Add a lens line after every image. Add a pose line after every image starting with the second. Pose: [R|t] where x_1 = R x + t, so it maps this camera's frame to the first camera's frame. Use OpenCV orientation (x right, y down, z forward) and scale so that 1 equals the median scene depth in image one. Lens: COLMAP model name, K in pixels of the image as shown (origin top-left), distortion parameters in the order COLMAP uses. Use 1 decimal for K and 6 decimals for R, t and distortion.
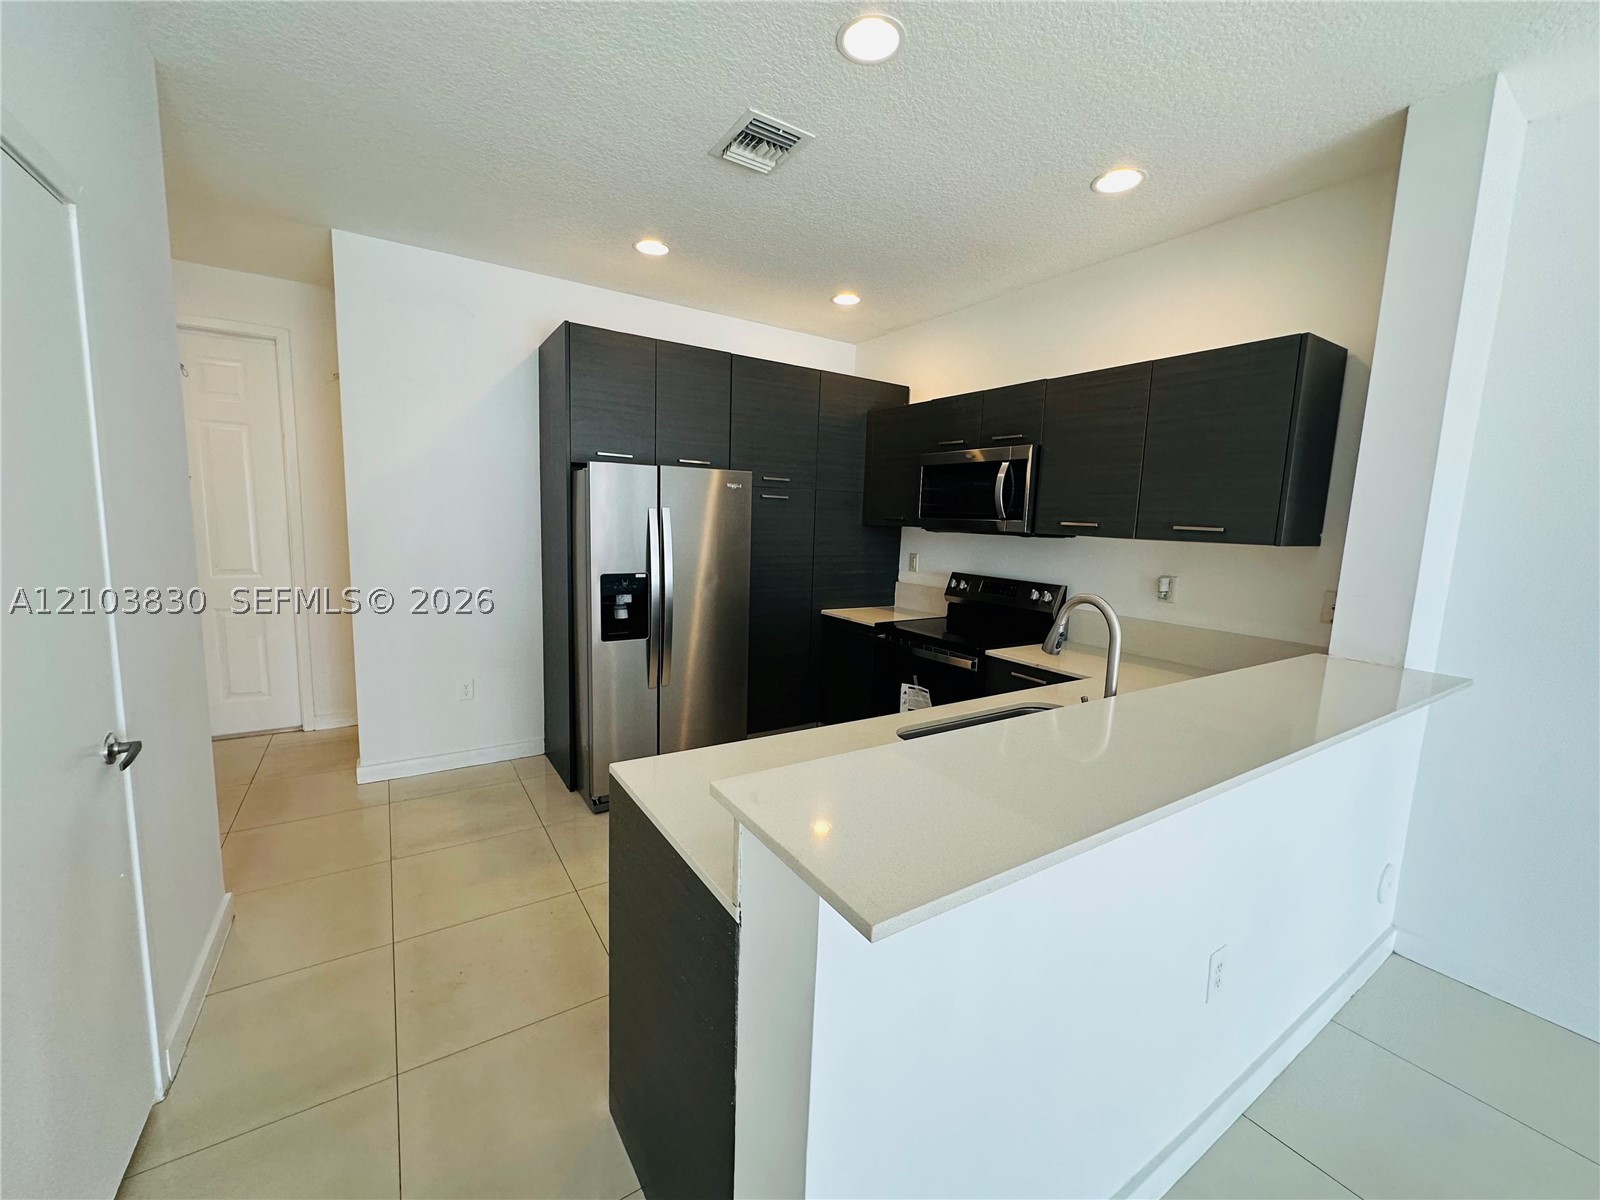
lens RADIAL K [[639.9, 0, 800.0], [0, 639.9, 600.0], [0, 0, 1]] dist [-0.000799, -0.000044]
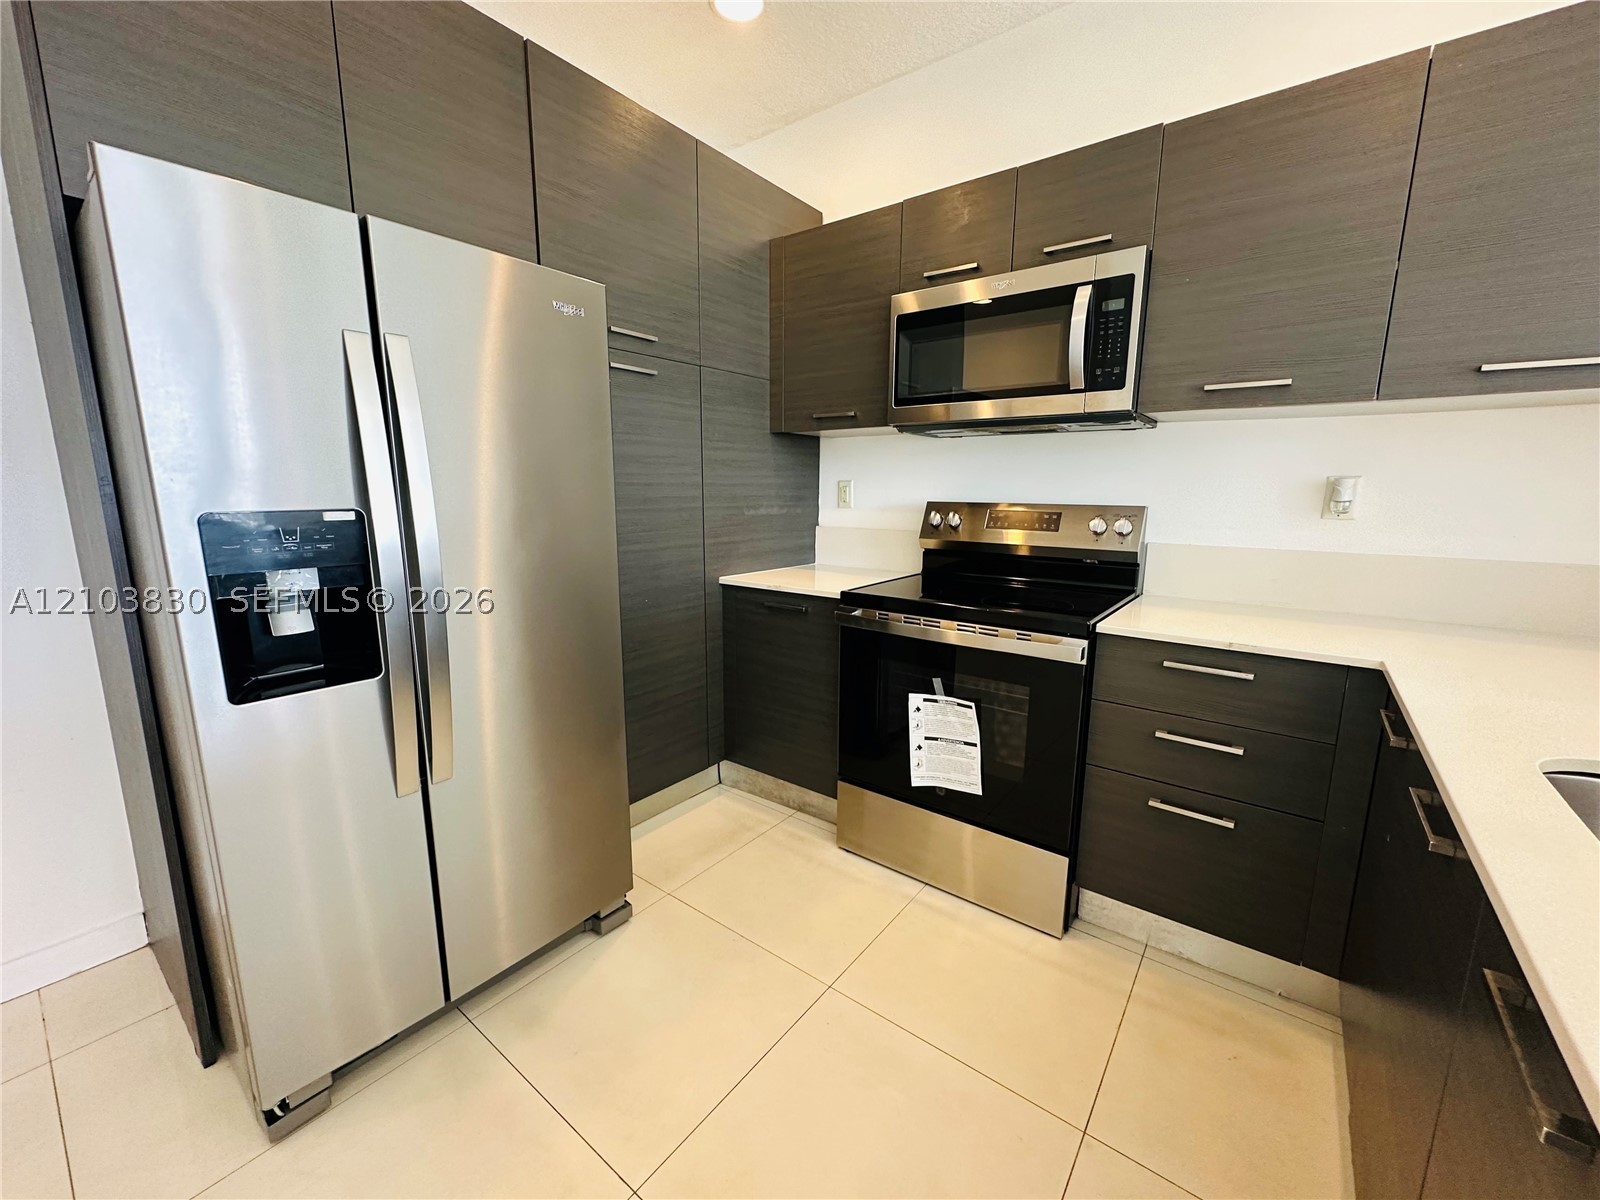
lens RADIAL K [[639.9, 0, 800.0], [0, 639.9, 600.0], [0, 0, 1]] dist [-0.000799, -0.000044]
pose [[0.942540, -0.085925, 0.322856, -0.109584], [0.068884, 0.995578, 0.063864, 0.005065], [-0.326916, -0.037954, 0.944291, 0.507085]]
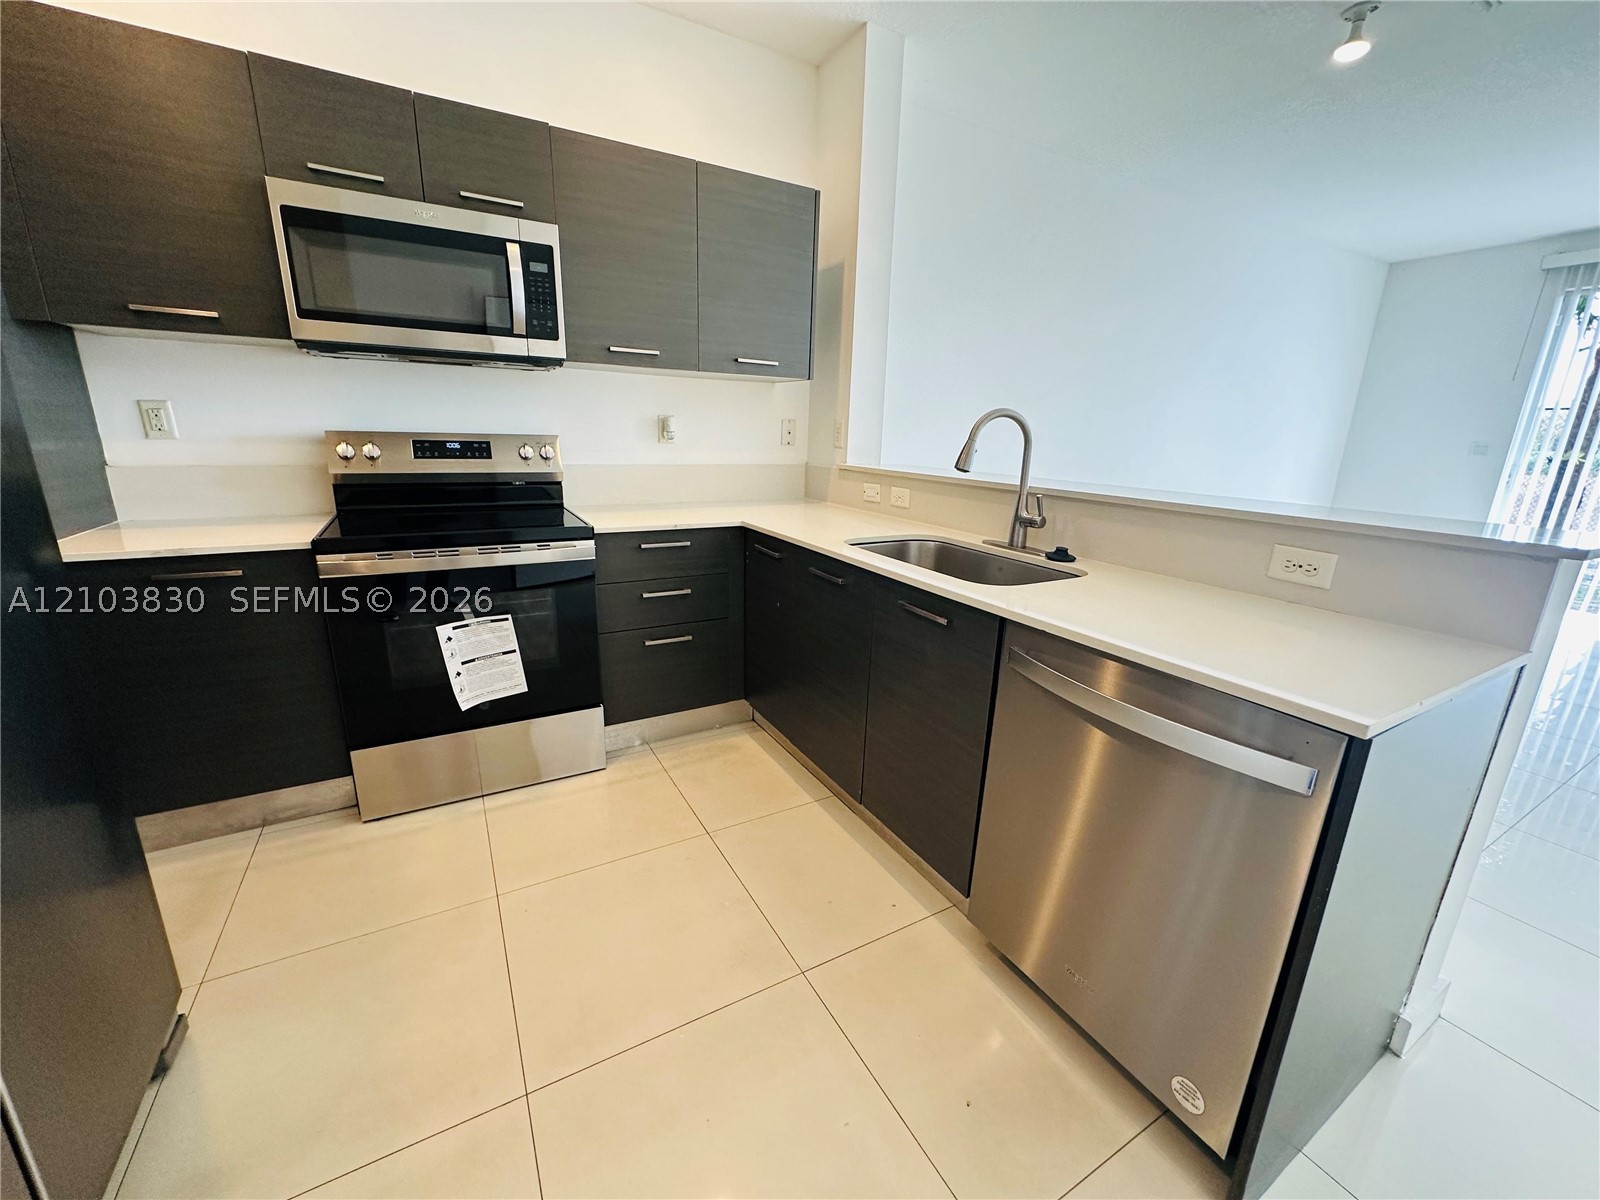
lens RADIAL K [[639.9, 0, 800.0], [0, 639.9, 600.0], [0, 0, 1]] dist [-0.000799, -0.000044]
pose [[0.064889, -0.291496, 0.954369, -0.362503], [0.102422, 0.953279, 0.284199, -0.021818], [-0.992622, 0.079307, 0.091713, 0.632893]]
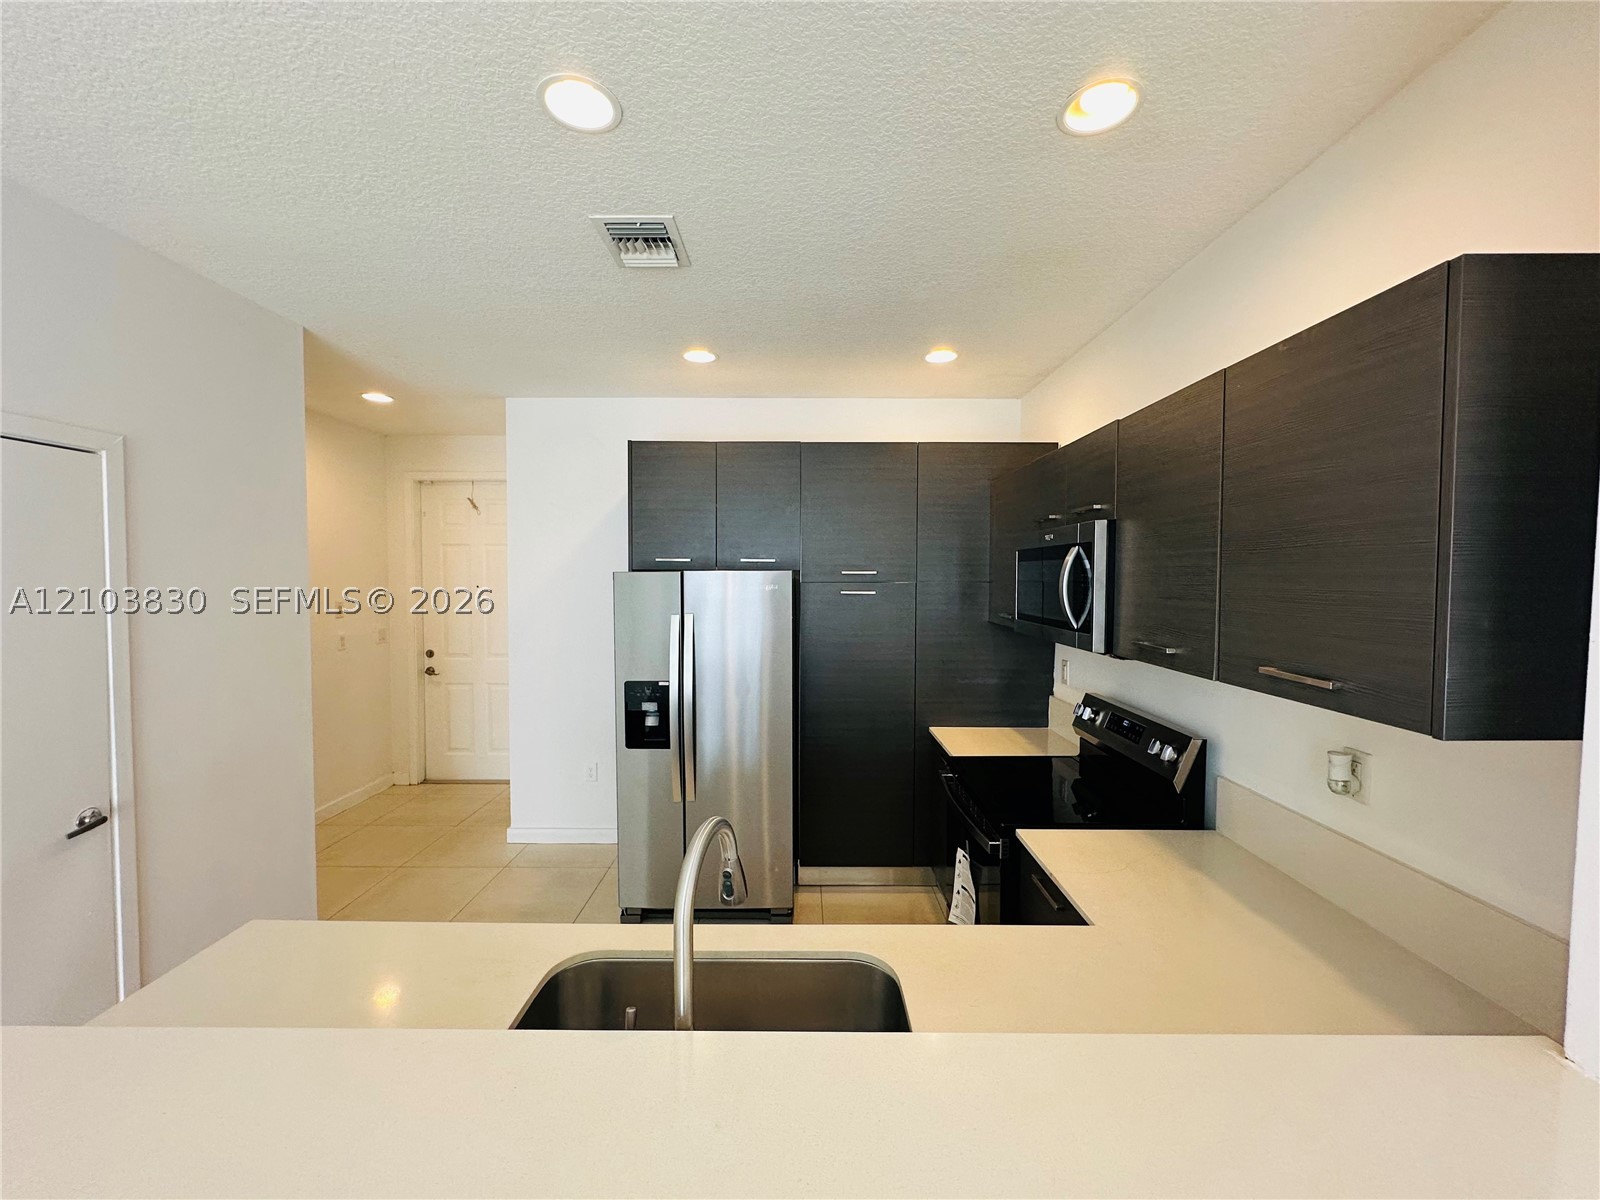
lens RADIAL K [[639.9, 0, 800.0], [0, 639.9, 600.0], [0, 0, 1]] dist [-0.000799, -0.000044]
pose [[0.835285, -0.010784, -0.549712, 0.420414], [-0.044822, 0.995144, -0.087630, -0.080834], [0.547988, 0.097836, 0.830745, 0.266128]]
